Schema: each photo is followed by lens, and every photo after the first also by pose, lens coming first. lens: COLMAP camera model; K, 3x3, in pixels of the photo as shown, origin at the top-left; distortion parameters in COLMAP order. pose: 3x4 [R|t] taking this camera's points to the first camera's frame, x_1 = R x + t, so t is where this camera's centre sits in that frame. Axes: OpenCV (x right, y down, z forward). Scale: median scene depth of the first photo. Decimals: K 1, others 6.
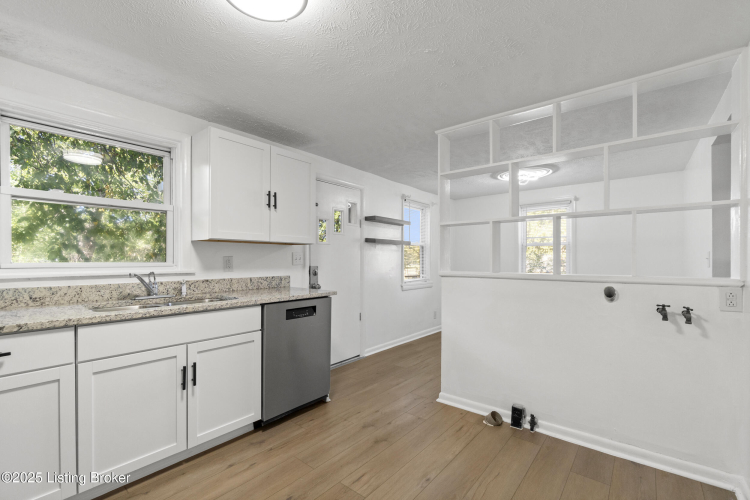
lens RADIAL K [[325.7, 0, 382.8], [0, 325.7, 258.9], [0, 0, 1]] dist [0.000600, 0.000151]
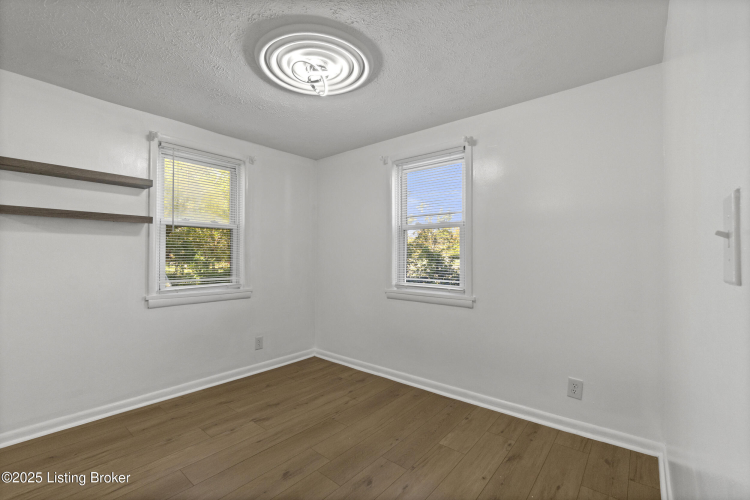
lens RADIAL K [[325.7, 0, 376.0], [0, 325.7, 250.8], [0, 0, 1]] dist [0.000600, 0.000151]
pose [[0.999891, 0.000848, -0.014724, 0.838653], [-0.000999, 0.999947, -0.010235, 0.013515], [0.014714, 0.010249, 0.999839, 0.850913]]
